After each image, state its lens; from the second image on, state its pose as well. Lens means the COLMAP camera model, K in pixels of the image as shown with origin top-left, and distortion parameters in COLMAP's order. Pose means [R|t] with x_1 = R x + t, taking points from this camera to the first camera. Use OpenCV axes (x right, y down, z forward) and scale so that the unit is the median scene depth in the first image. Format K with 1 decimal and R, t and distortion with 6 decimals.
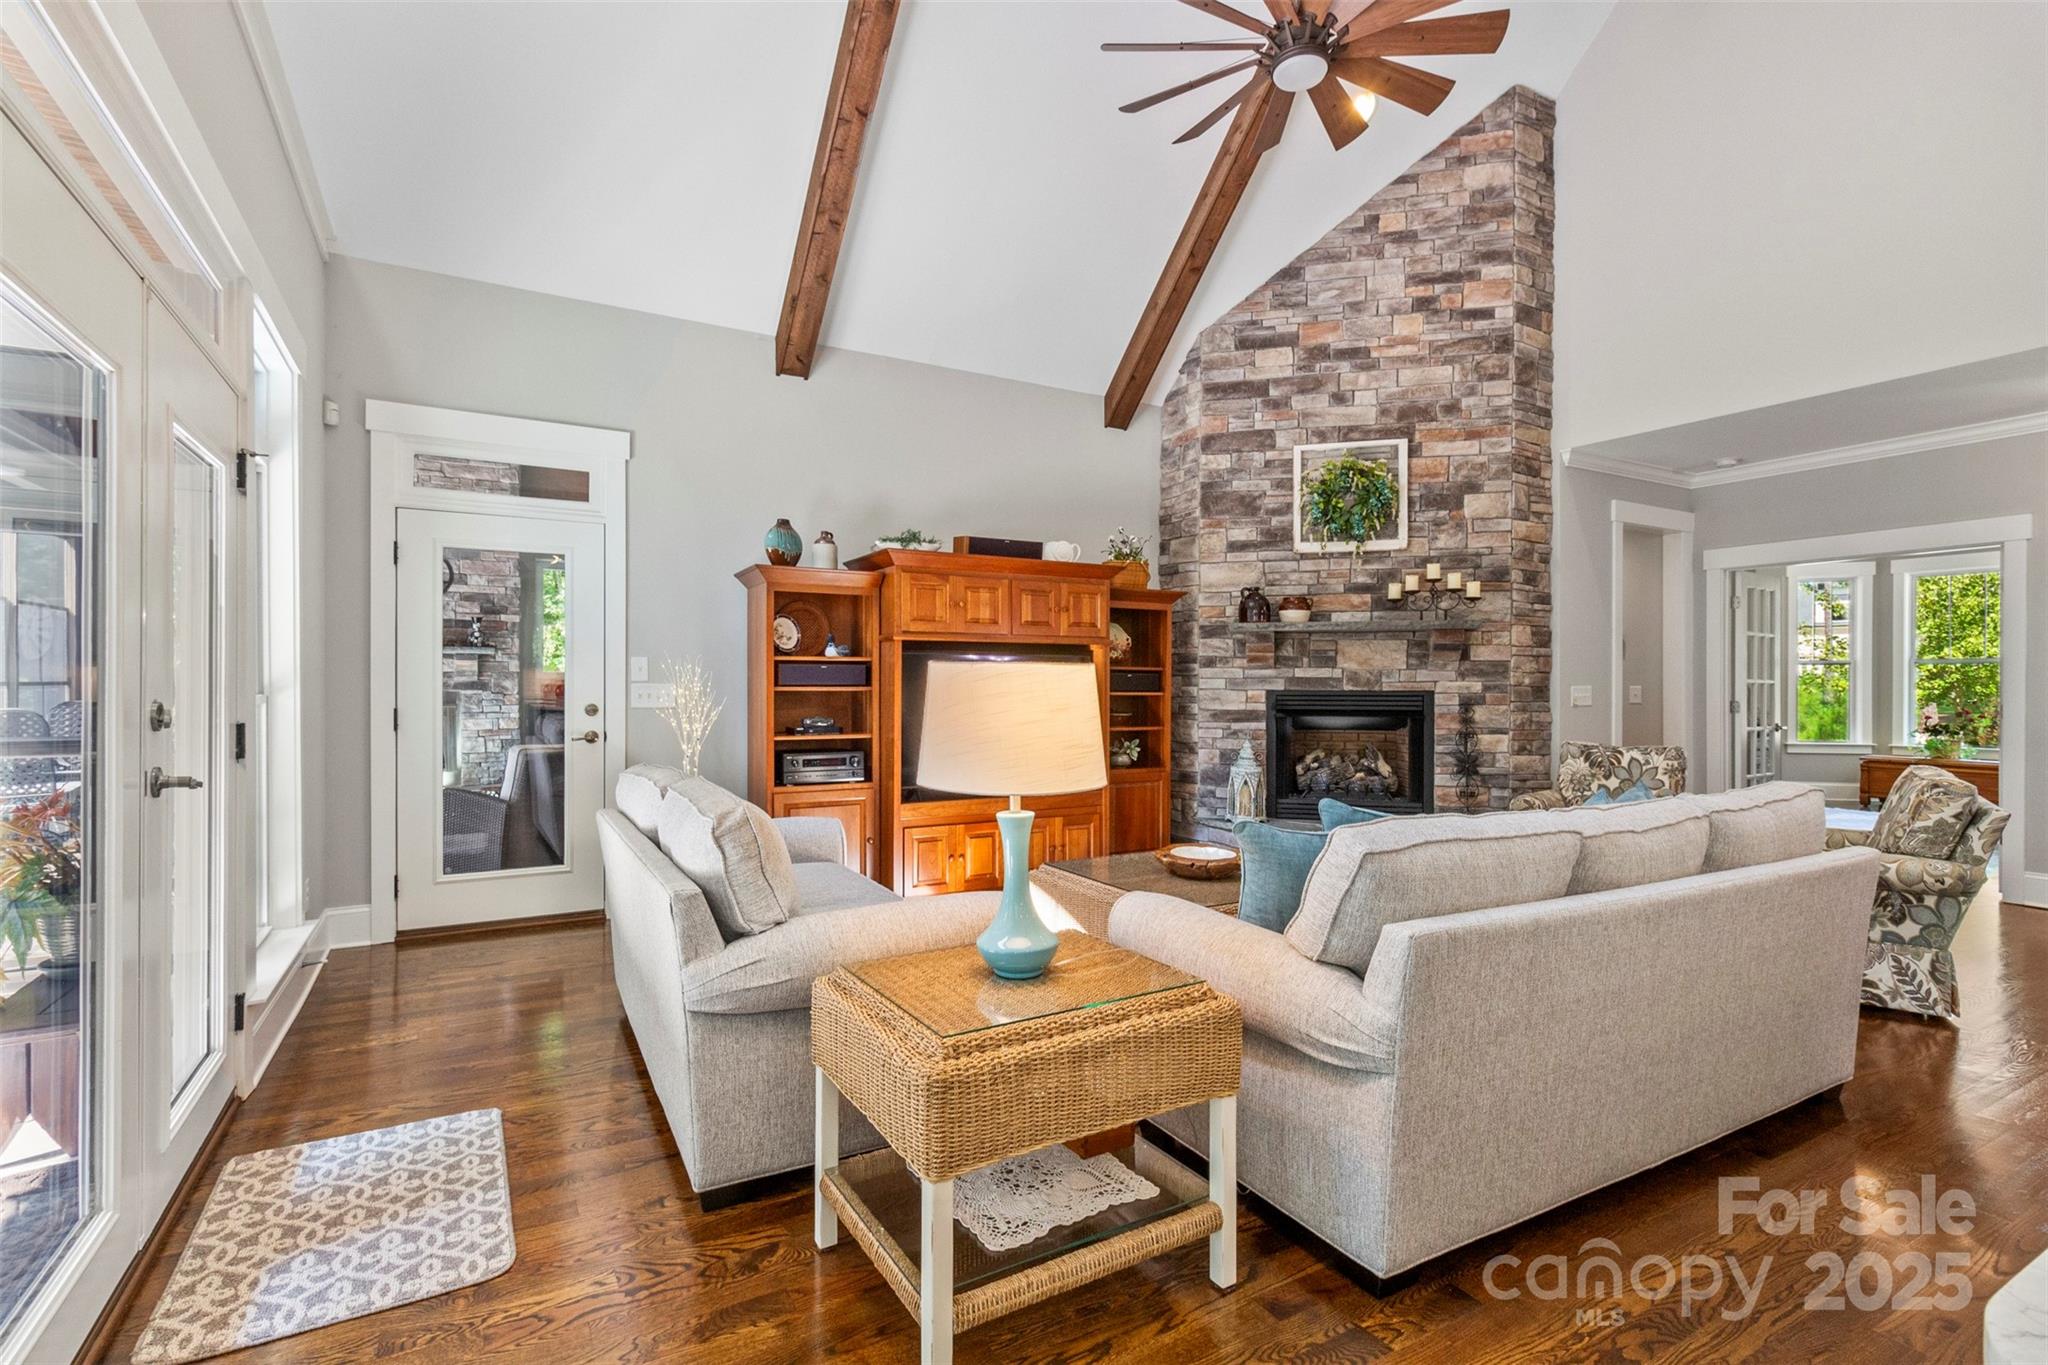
lens RADIAL K [[959.8, 0, 1039.3], [0, 959.8, 685.1], [0, 0, 1]] dist [0.001579, 0.000268]
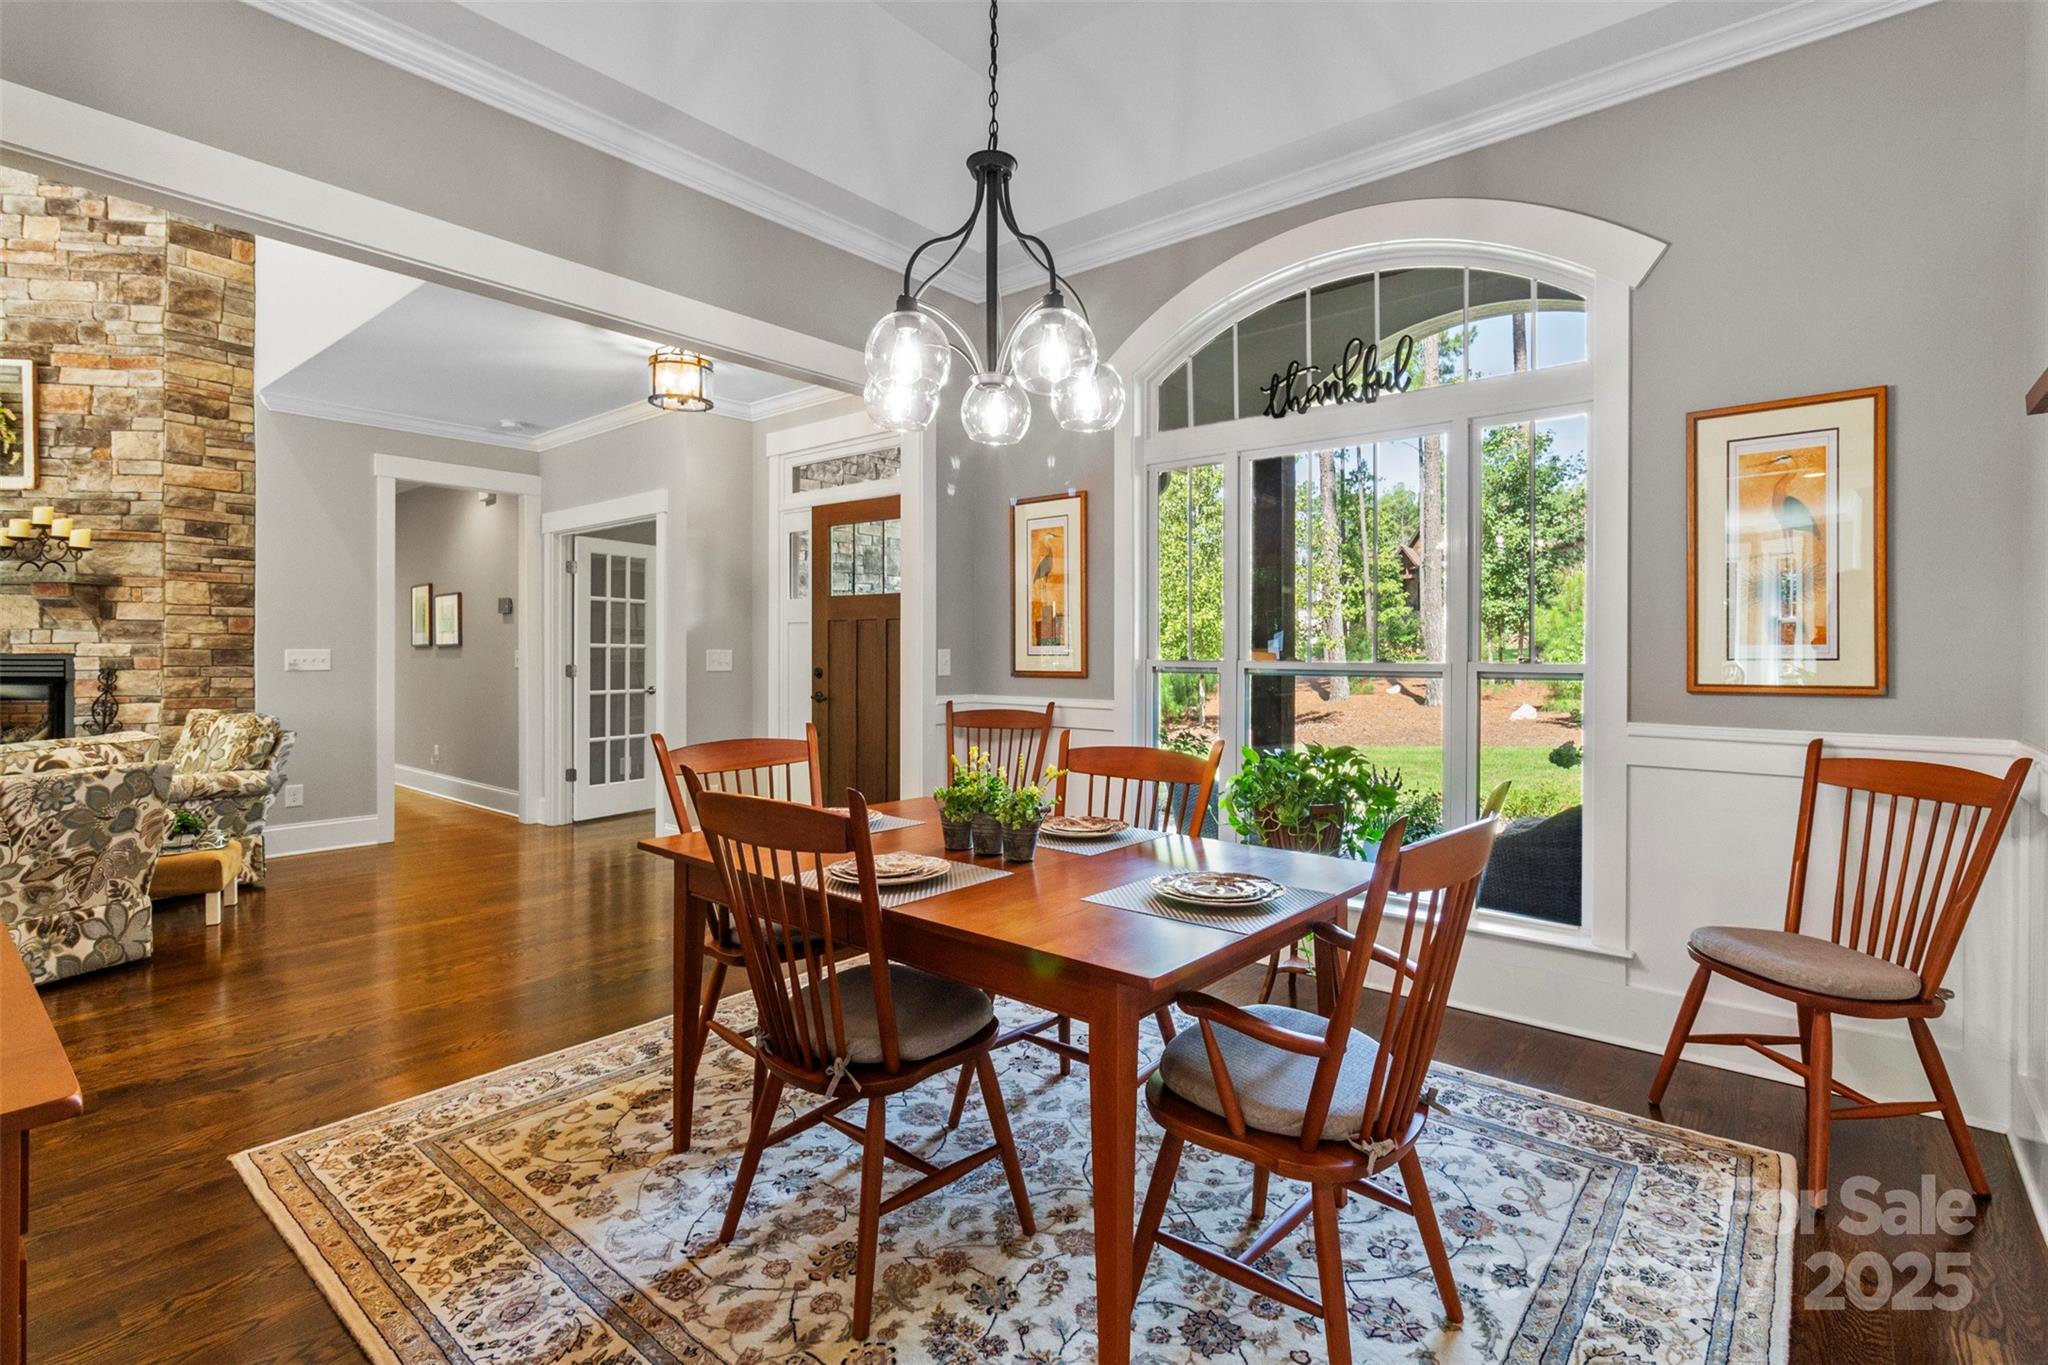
lens RADIAL K [[945.4, 0, 1041.0], [0, 945.4, 655.5], [0, 0, 1]] dist [0.002185, 0.000104]
pose [[0.935211, 0.001147, 0.354090, 0.919920], [-0.001793, 0.999997, 0.001498, 0.004598], [-0.354087, -0.002036, 0.935210, -0.113507]]
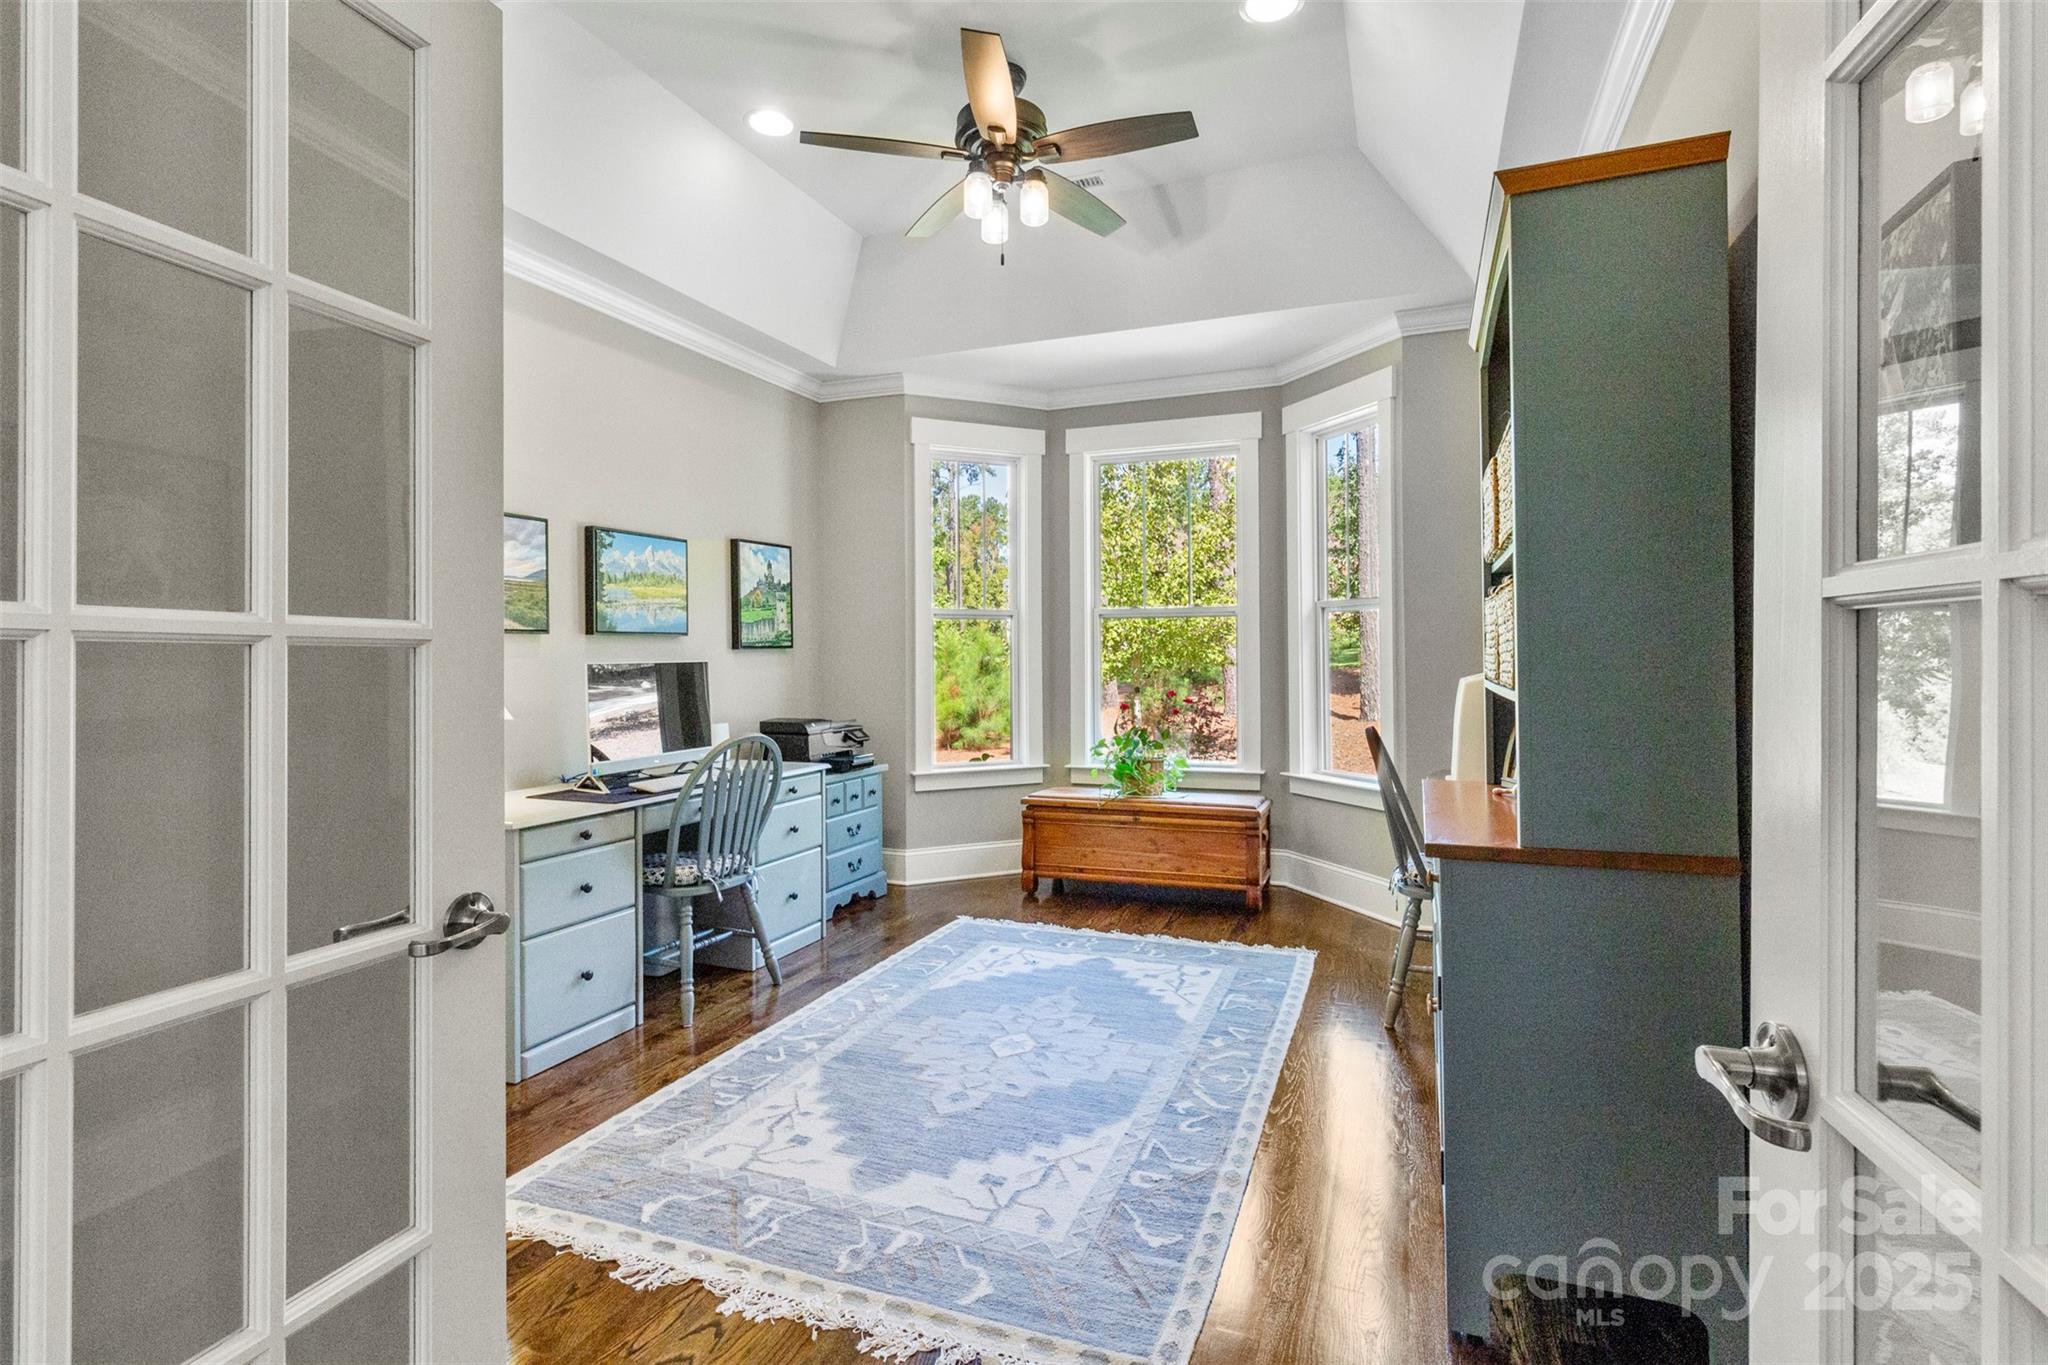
lens RADIAL K [[941.7, 0, 1031.0], [0, 941.7, 650.8], [0, 0, 1]] dist [0.002520, 0.000092]
pose [[0.785432, 0.000617, 0.618948, 0.876277], [0.006722, 0.999932, -0.009527, 0.002247], [-0.618912, 0.011643, 0.785374, 0.964317]]
